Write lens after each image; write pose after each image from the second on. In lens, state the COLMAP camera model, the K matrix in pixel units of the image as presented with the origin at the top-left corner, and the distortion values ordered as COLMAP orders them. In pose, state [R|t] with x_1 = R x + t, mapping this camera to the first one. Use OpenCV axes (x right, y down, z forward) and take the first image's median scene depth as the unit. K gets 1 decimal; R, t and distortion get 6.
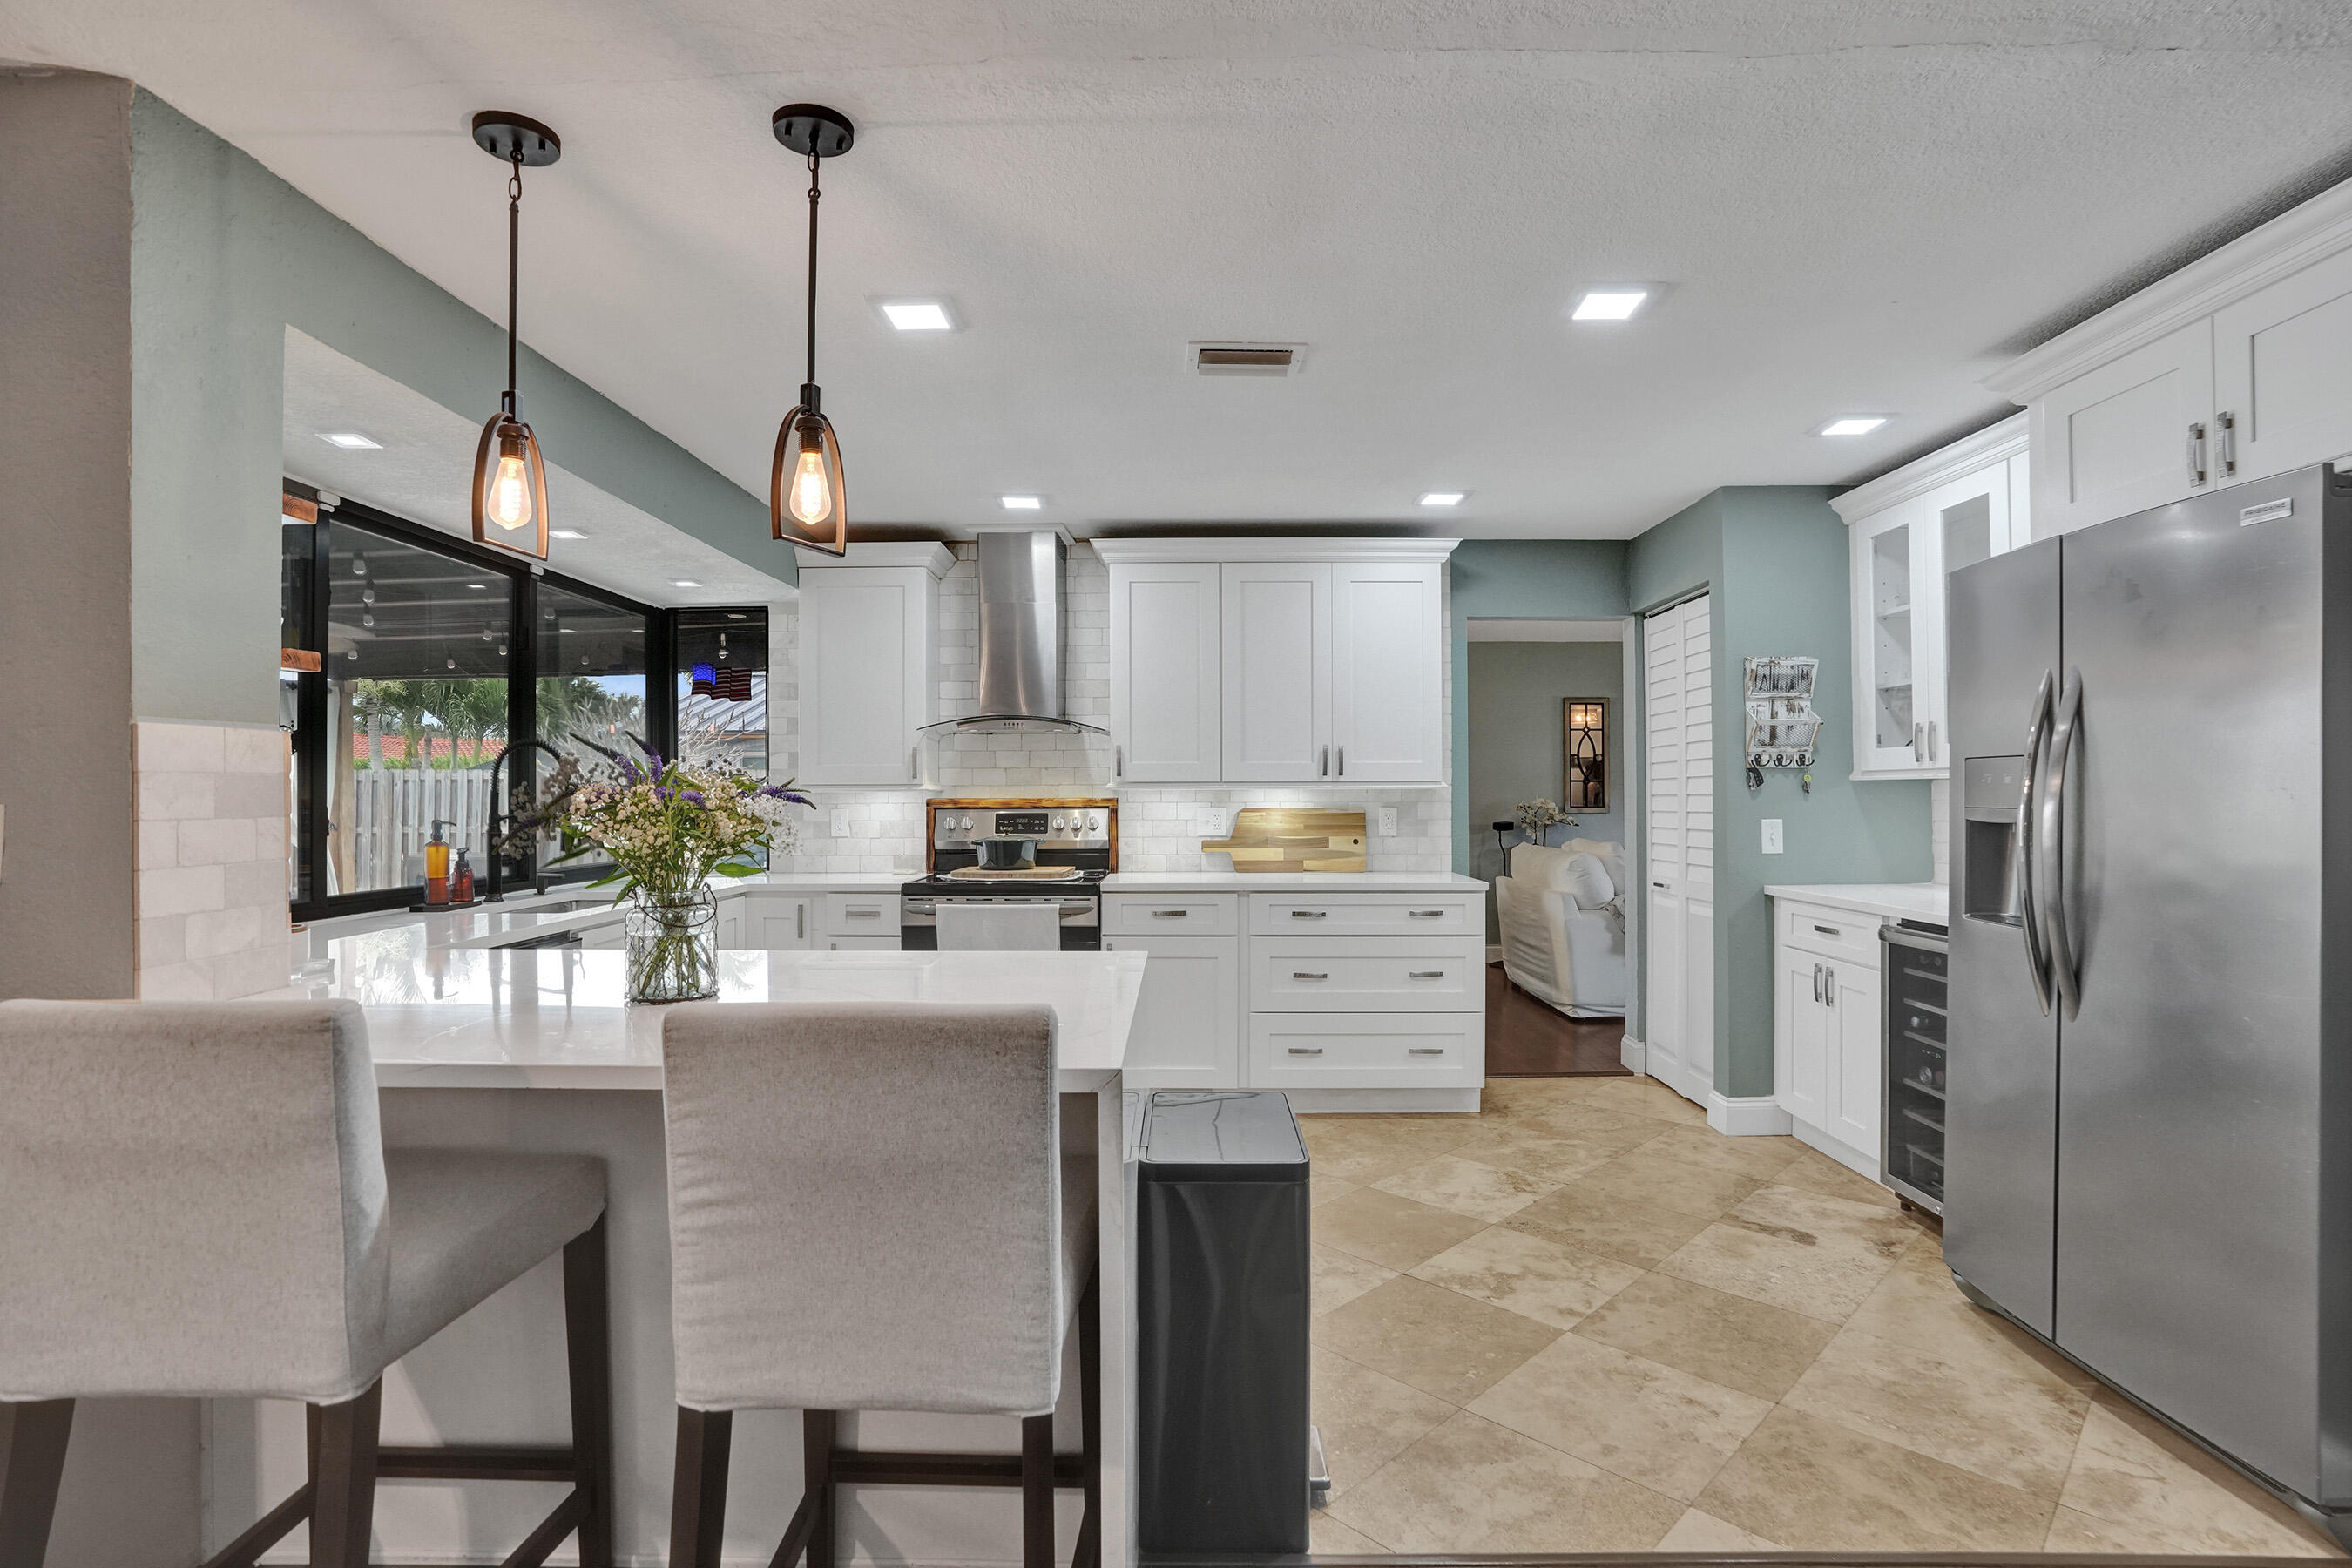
lens RADIAL K [[1079.1, 0, 1172.8], [0, 1079.1, 781.1], [0, 0, 1]] dist [0.000919, 0.000322]
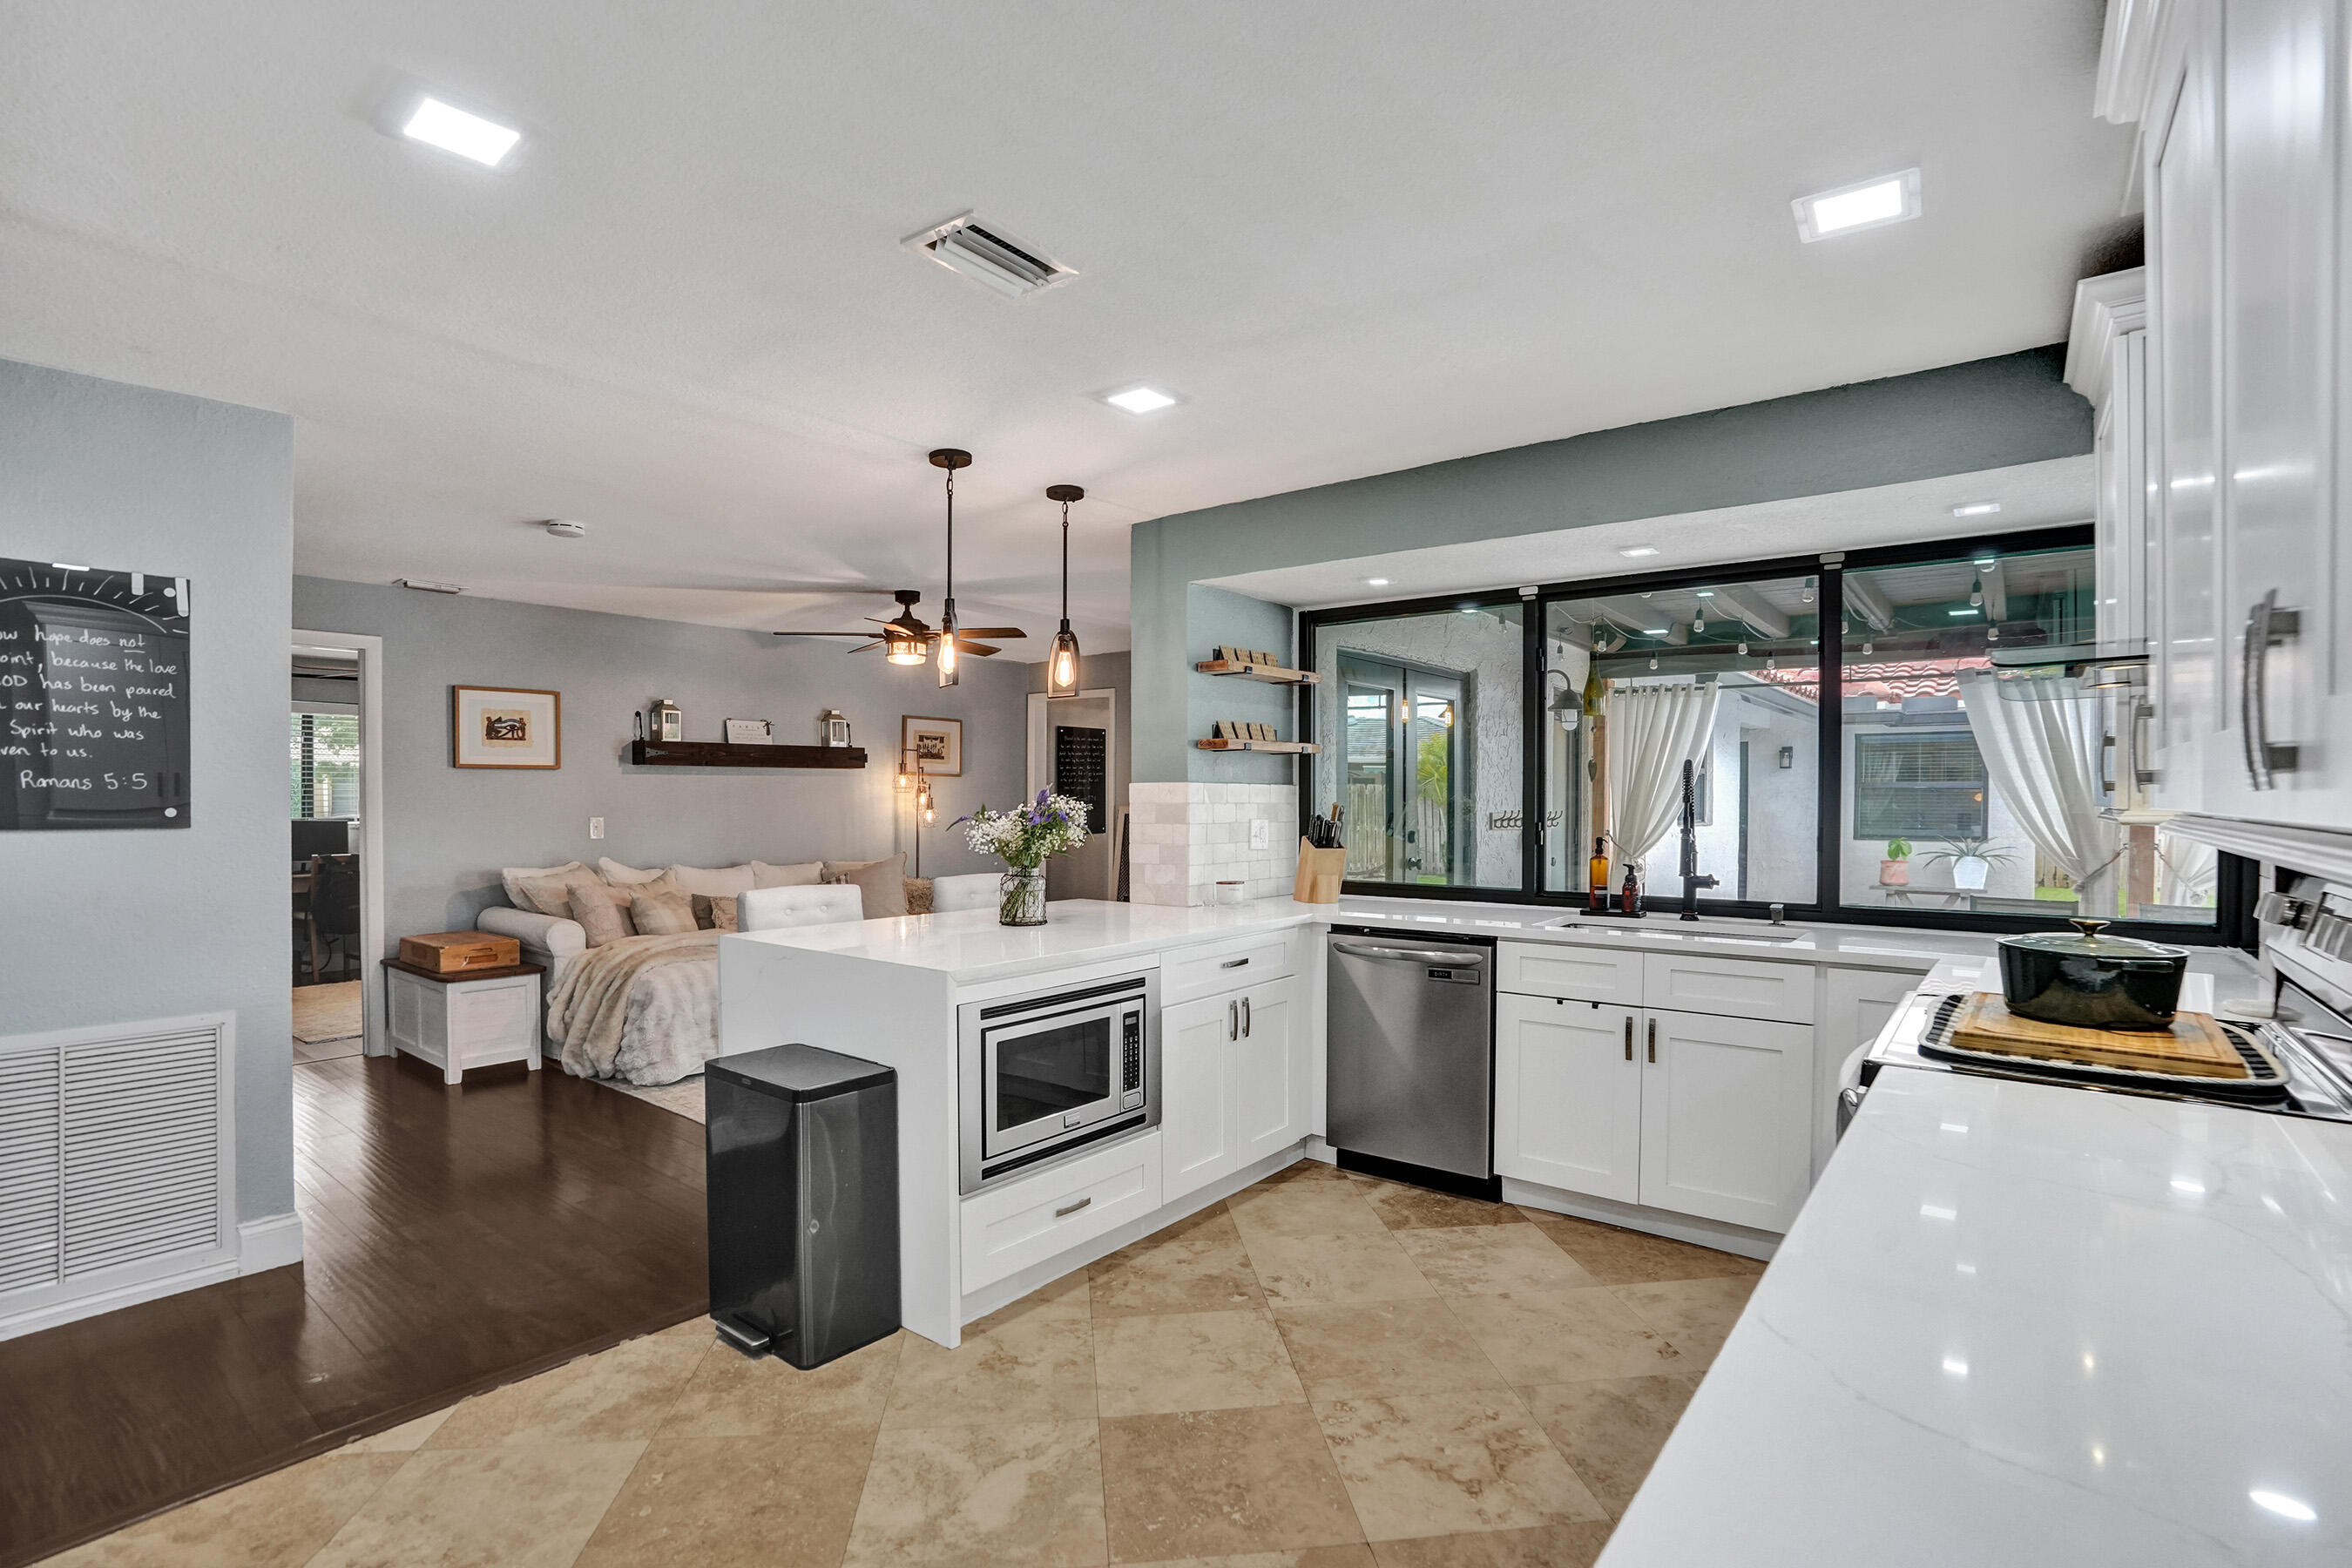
lens RADIAL K [[1079.1, 0, 1175.5], [0, 1079.1, 803.3], [0, 0, 1]] dist [0.000919, 0.000322]
pose [[-0.598937, 0.006949, -0.800766, 0.831265], [0.011849, 0.999930, -0.000185, -0.006929], [0.800708, -0.009599, -0.598977, 2.138739]]
